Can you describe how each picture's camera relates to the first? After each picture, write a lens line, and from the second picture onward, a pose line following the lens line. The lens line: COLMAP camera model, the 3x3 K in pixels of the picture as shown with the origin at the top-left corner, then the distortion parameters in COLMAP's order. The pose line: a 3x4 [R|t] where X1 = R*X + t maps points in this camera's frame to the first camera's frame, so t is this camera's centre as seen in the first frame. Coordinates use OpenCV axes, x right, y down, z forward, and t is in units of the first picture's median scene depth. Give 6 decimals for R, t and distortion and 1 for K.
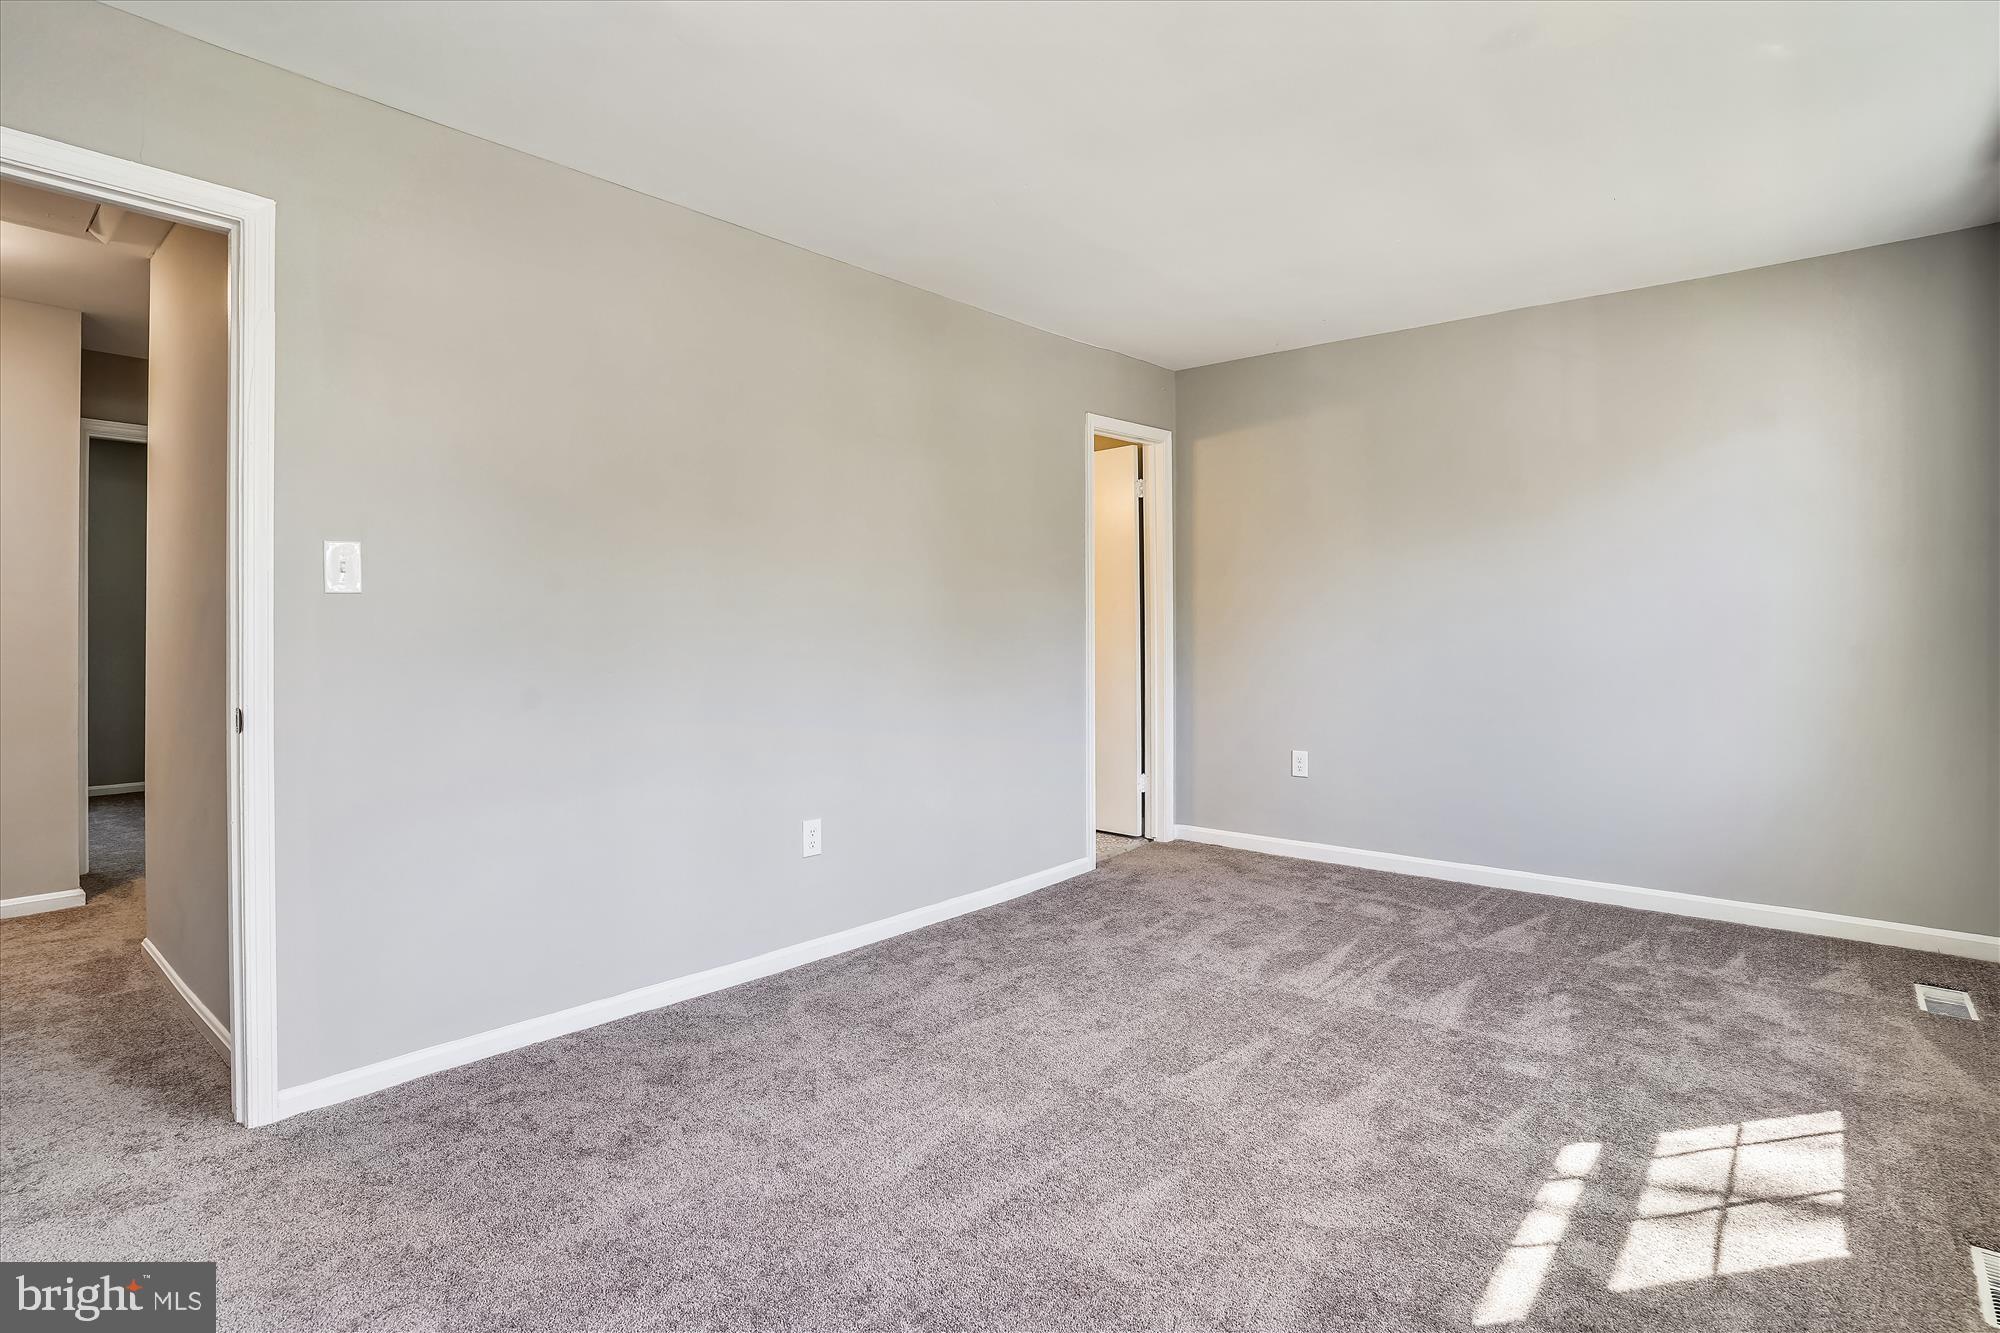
lens RADIAL K [[995.5, 0, 994.3], [0, 995.5, 648.3], [0, 0, 1]] dist [-0.064111, 0.031886]
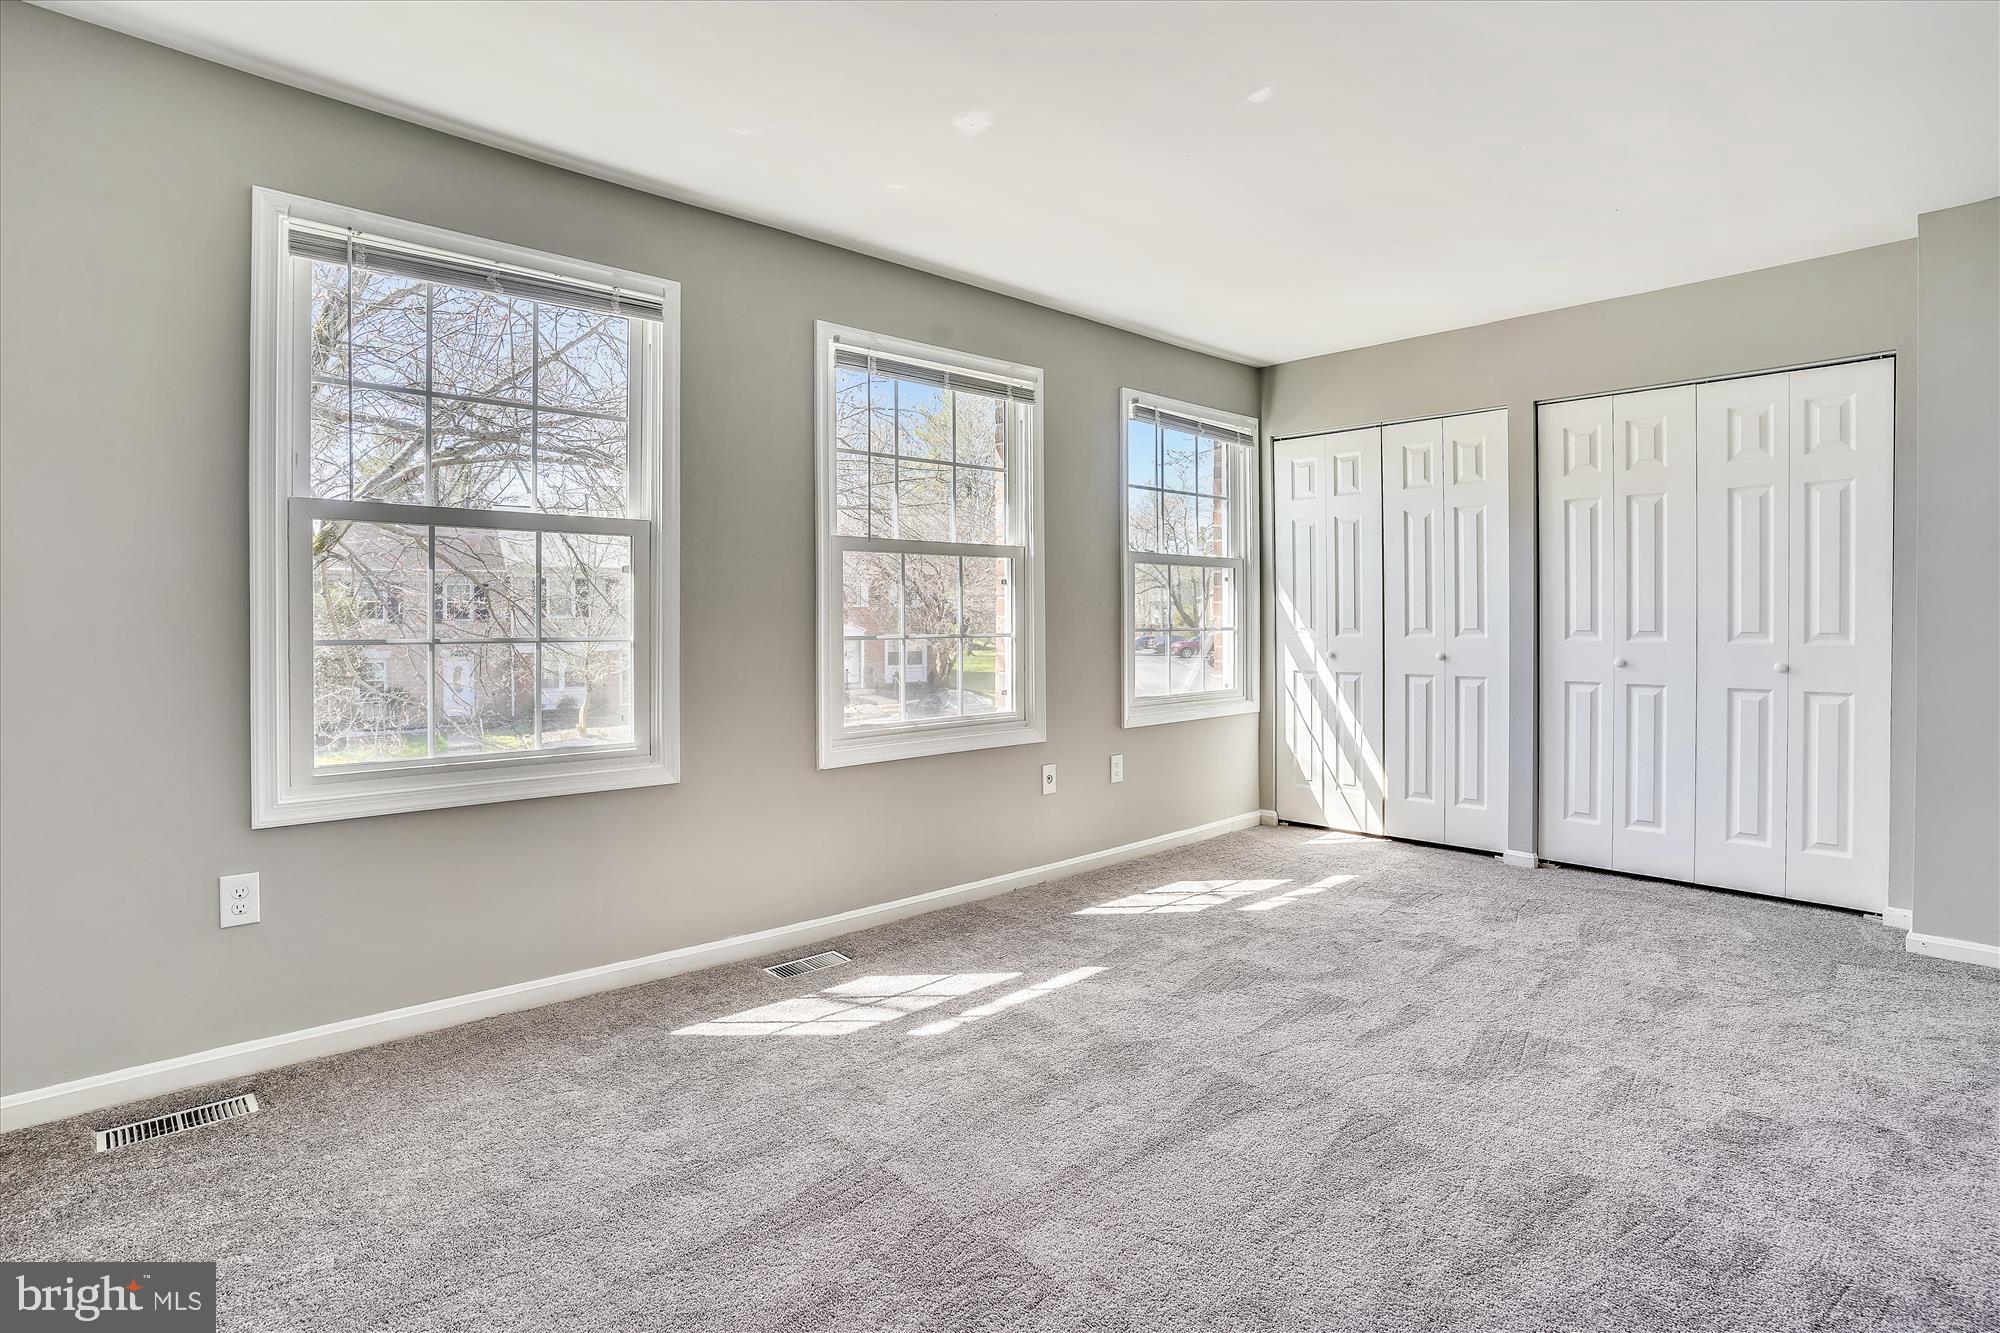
lens RADIAL K [[995.5, 0, 994.3], [0, 995.5, 648.3], [0, 0, 1]] dist [-0.064111, 0.031886]
pose [[-0.995497, 0.003271, 0.094739, 0.419431], [0.005238, 0.999776, 0.020517, -0.011029], [-0.094651, 0.020921, -0.995291, 2.461110]]
